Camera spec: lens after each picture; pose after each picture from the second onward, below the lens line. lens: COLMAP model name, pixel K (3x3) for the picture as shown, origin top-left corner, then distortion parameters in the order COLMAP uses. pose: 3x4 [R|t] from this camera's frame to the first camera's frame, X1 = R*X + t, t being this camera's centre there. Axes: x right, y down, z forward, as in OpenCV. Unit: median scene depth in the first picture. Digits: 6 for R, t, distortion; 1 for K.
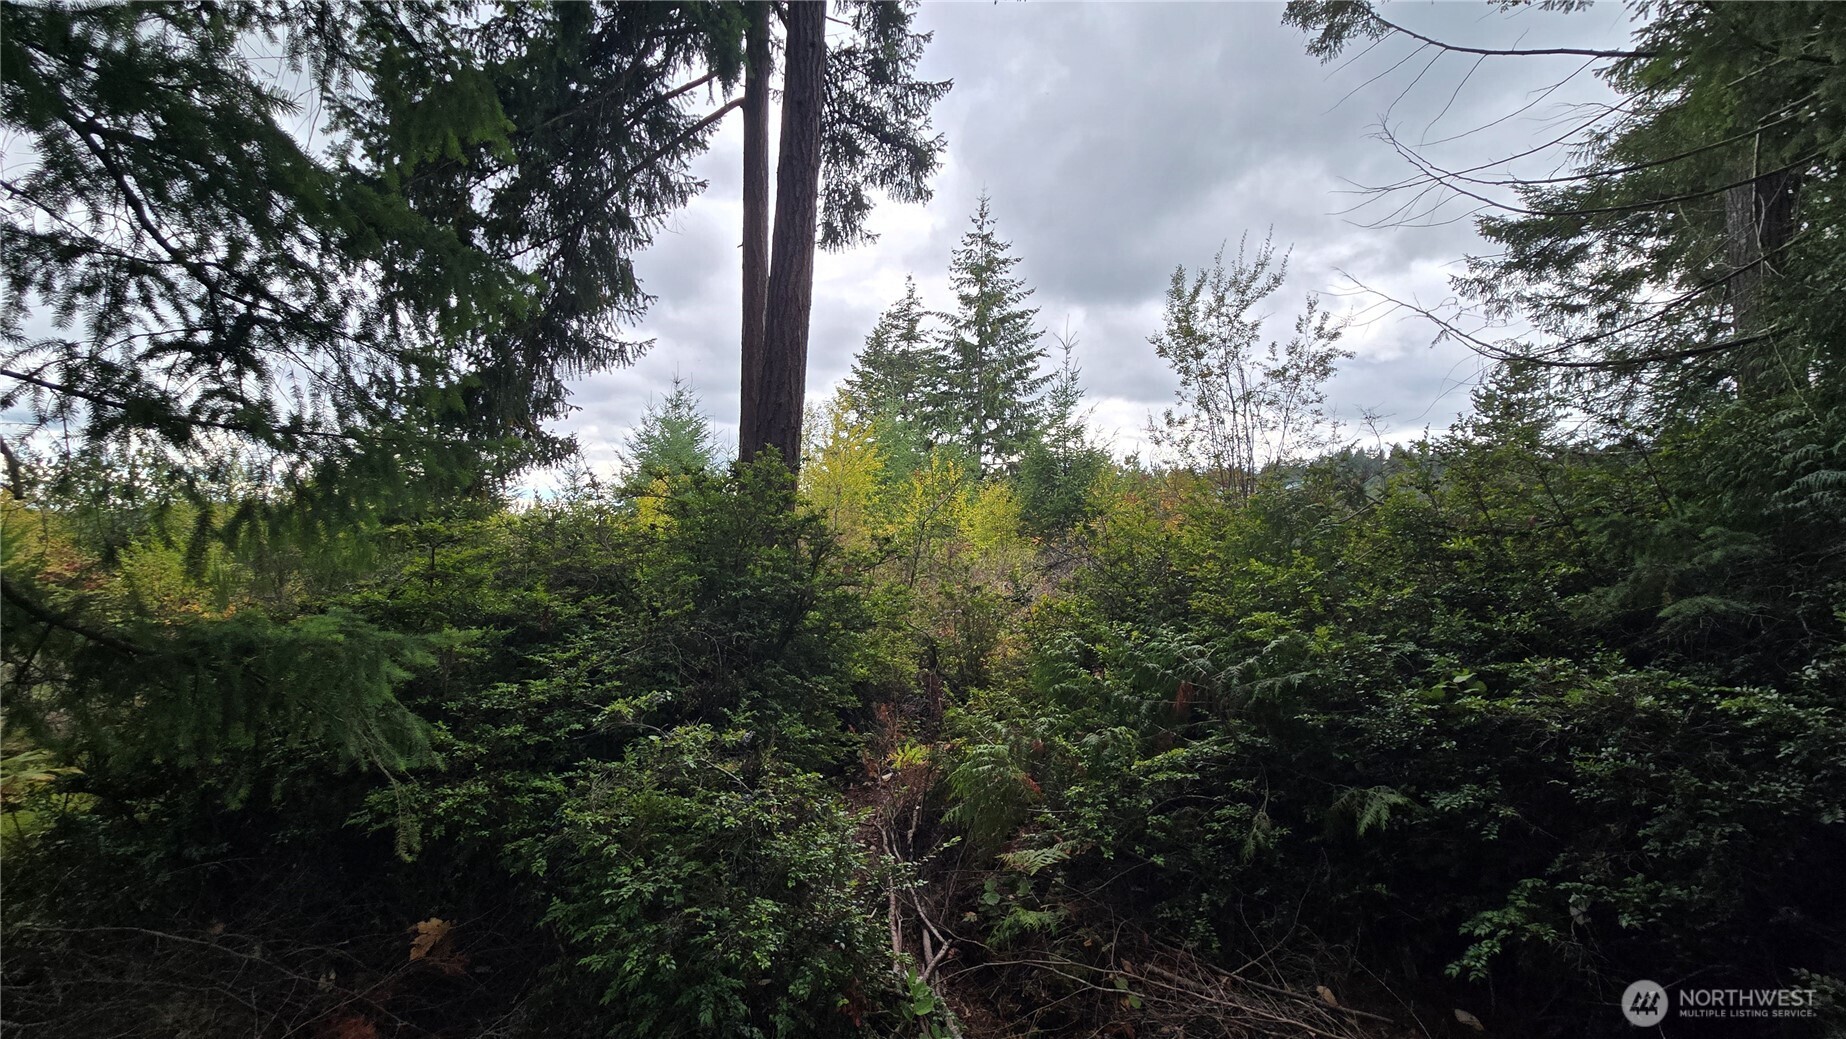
lens RADIAL K [[765.0, 0, 921.0], [0, 765.0, 509.0], [0, 0, 1]] dist [0.000066, 0.001045]
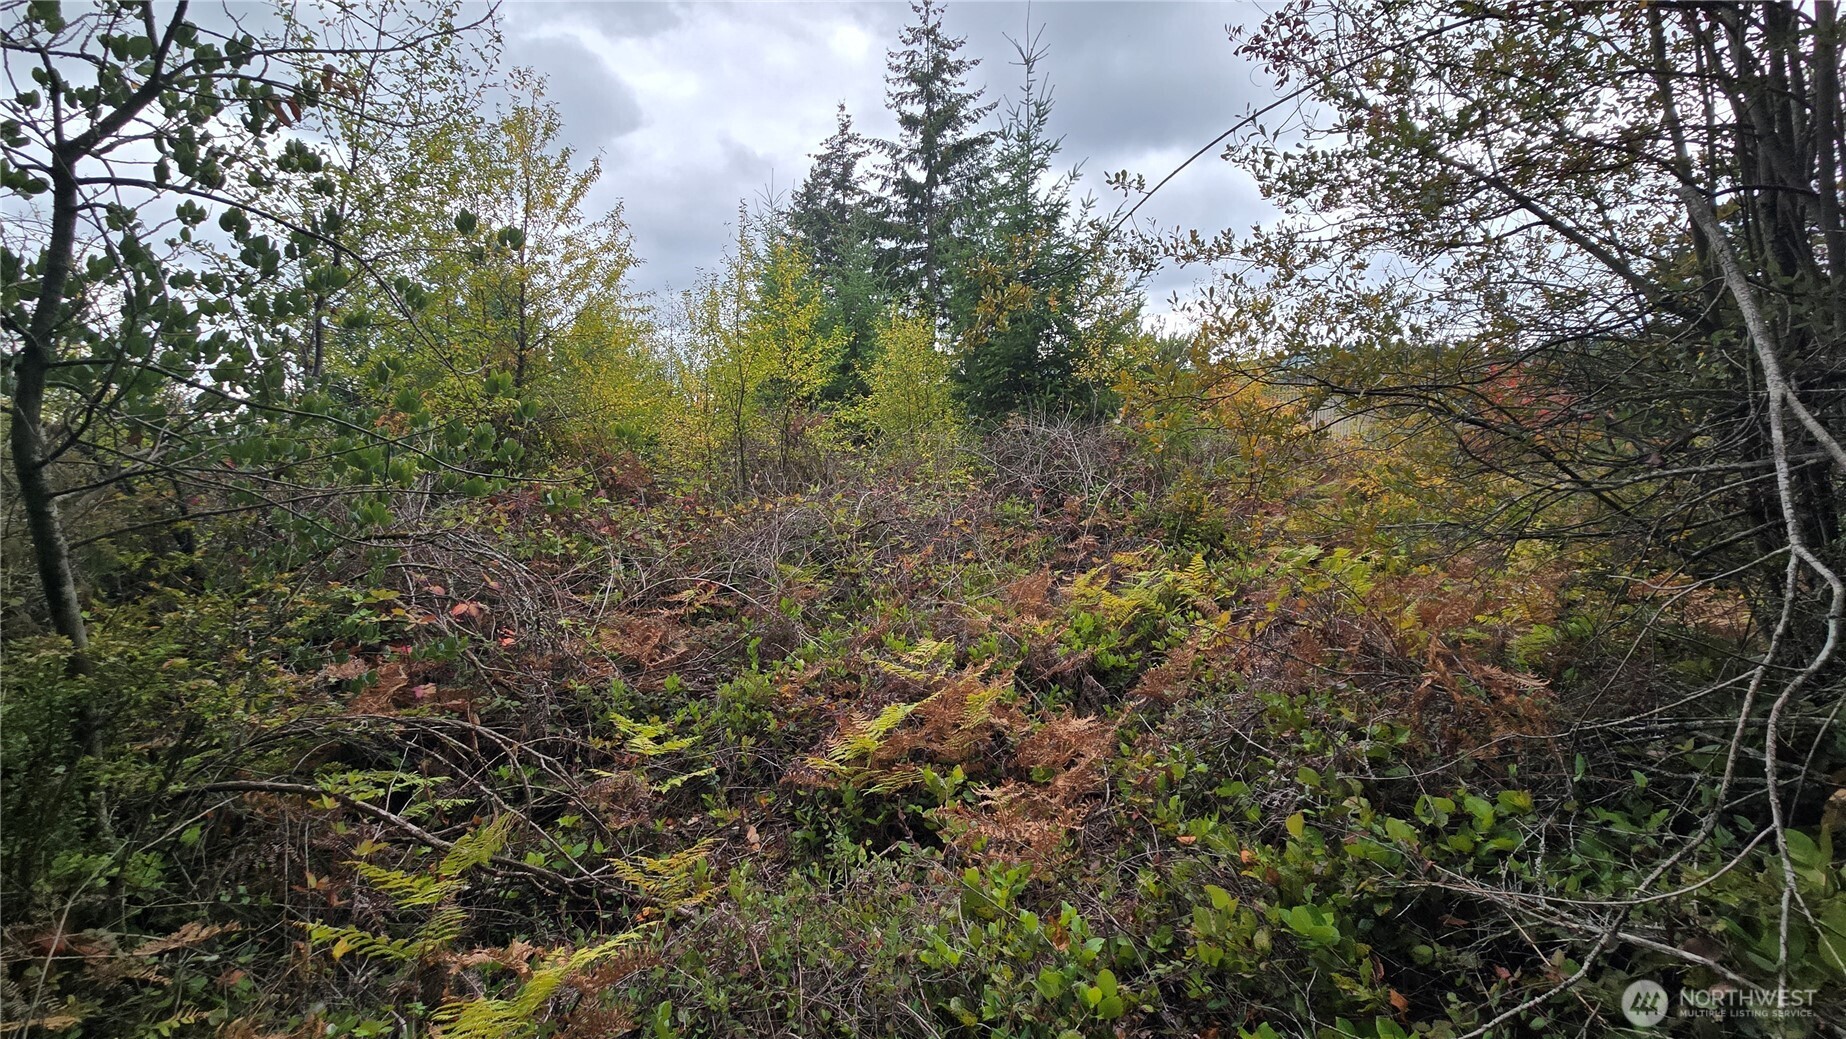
lens RADIAL K [[765.0, 0, 921.0], [0, 765.0, 509.0], [0, 0, 1]] dist [0.000066, 0.001045]
pose [[0.999292, -0.033628, 0.016880, 0.045164], [0.031494, 0.993005, 0.113792, 0.022057], [-0.020589, -0.113179, 0.993361, 0.202571]]
